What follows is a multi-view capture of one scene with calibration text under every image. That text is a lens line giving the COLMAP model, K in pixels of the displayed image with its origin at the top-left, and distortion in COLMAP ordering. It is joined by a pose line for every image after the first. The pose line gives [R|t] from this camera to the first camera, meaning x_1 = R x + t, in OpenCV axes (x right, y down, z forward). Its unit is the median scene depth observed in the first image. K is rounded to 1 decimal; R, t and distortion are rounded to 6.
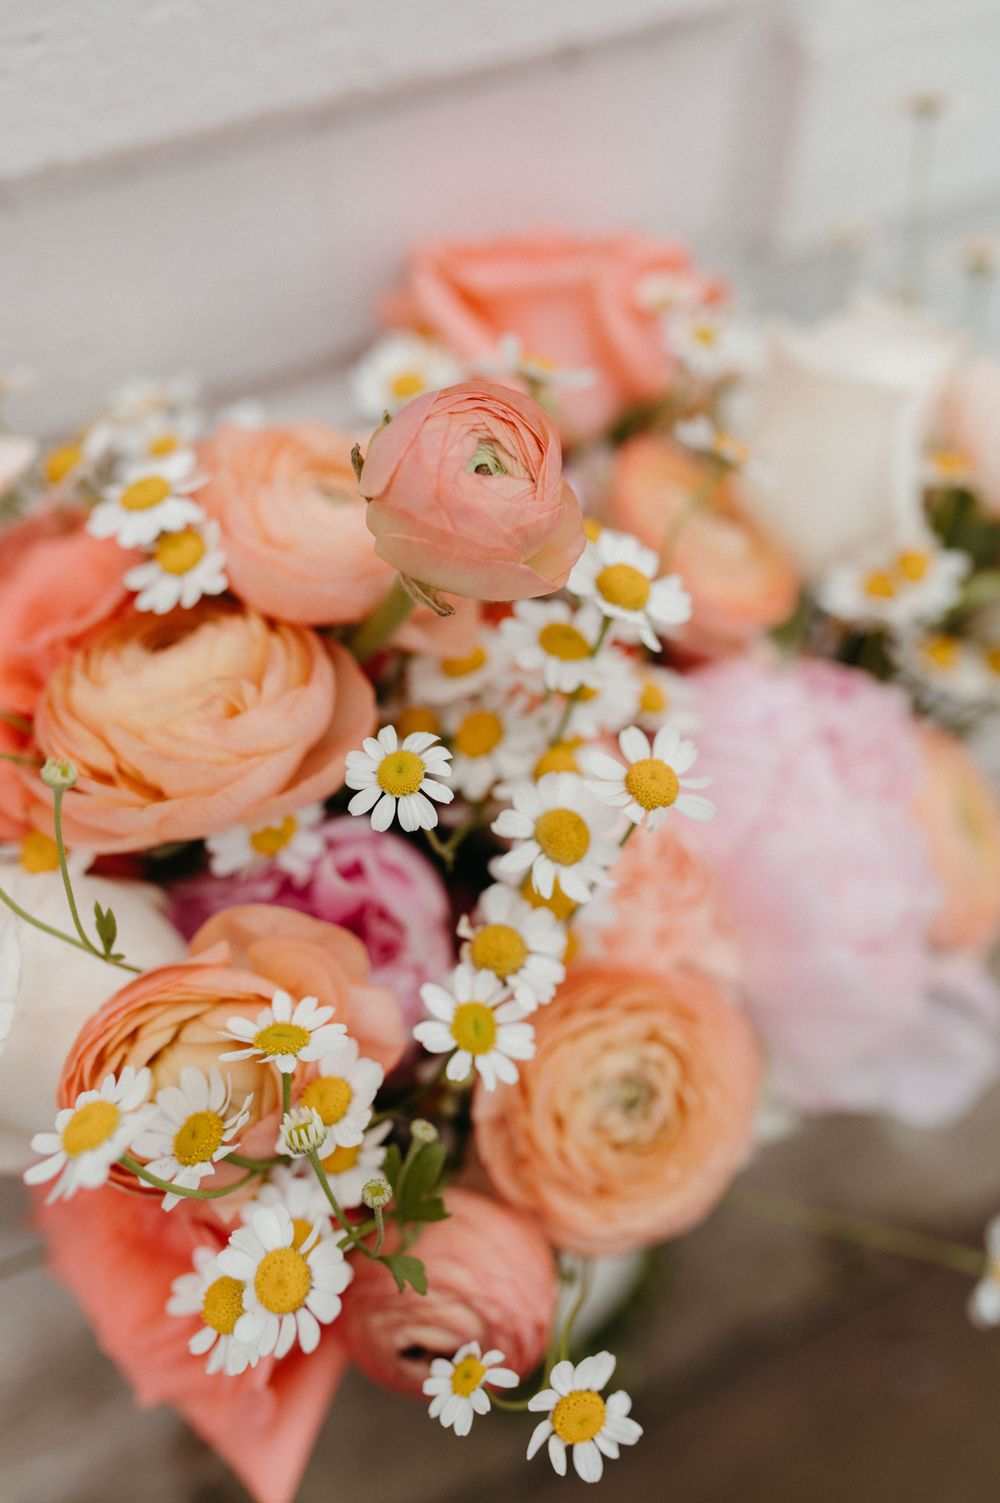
lens RADIAL K [[1481.7, 0, 498.6], [0, 1481.7, 650.2], [0, 0, 1]] dist [-0.059182, 0.014386]
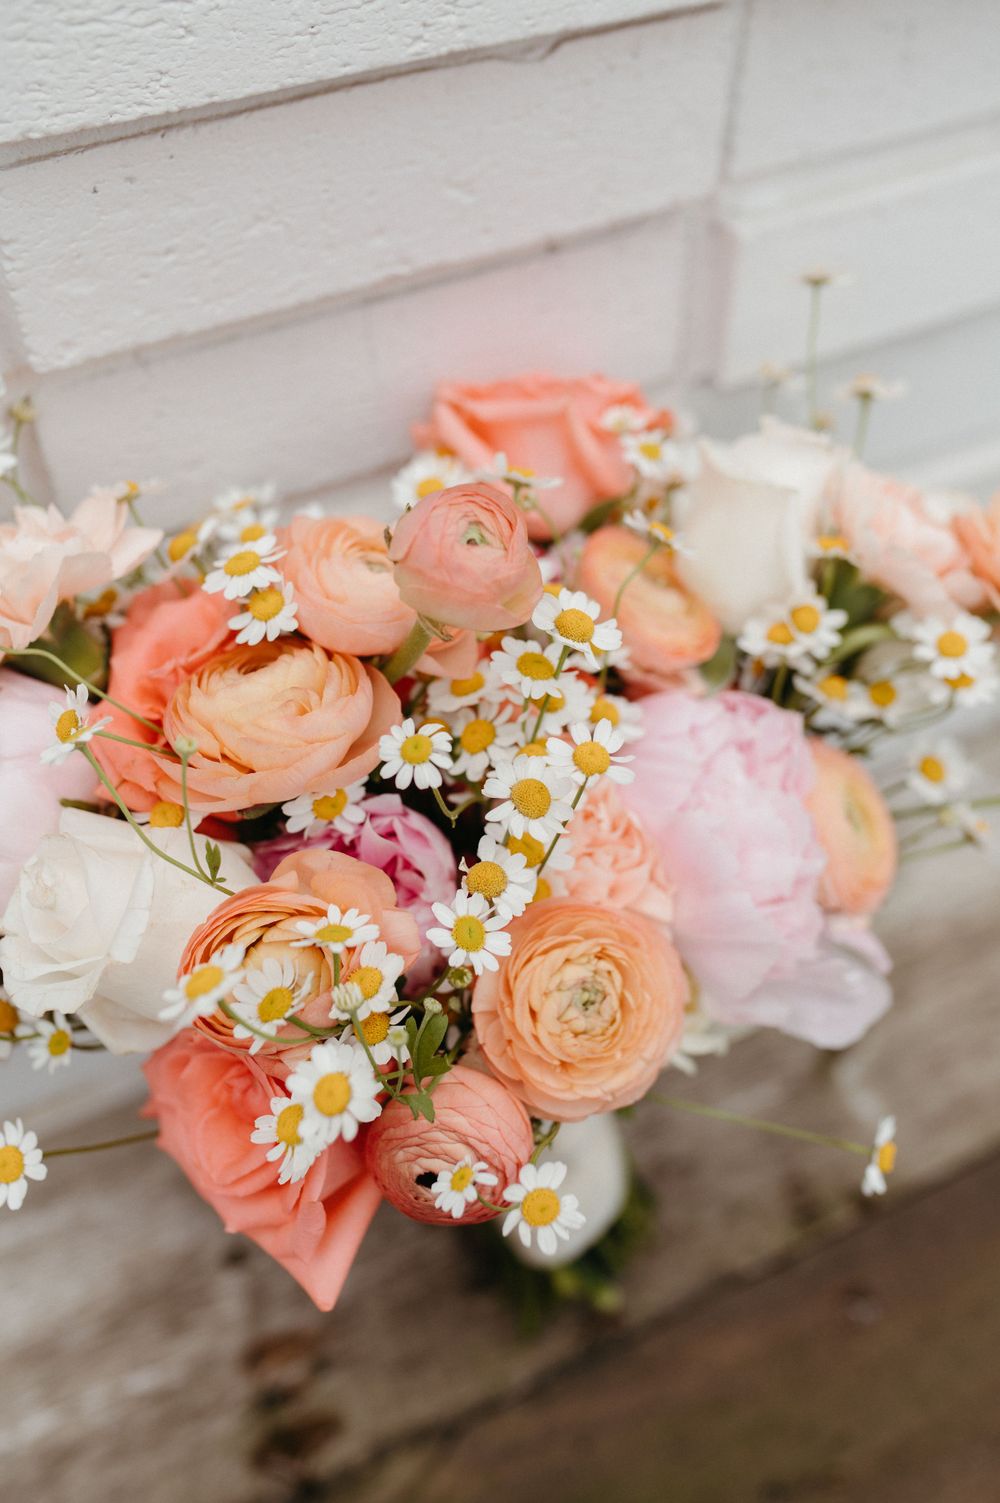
lens RADIAL K [[1481.7, 0, 498.6], [0, 1481.7, 650.2], [0, 0, 1]] dist [-0.059182, 0.014386]
pose [[0.999137, -0.003516, -0.041377, 0.068312], [0.000350, 0.997088, -0.076259, 0.087837], [0.041524, 0.076179, 0.996229, -0.414891]]
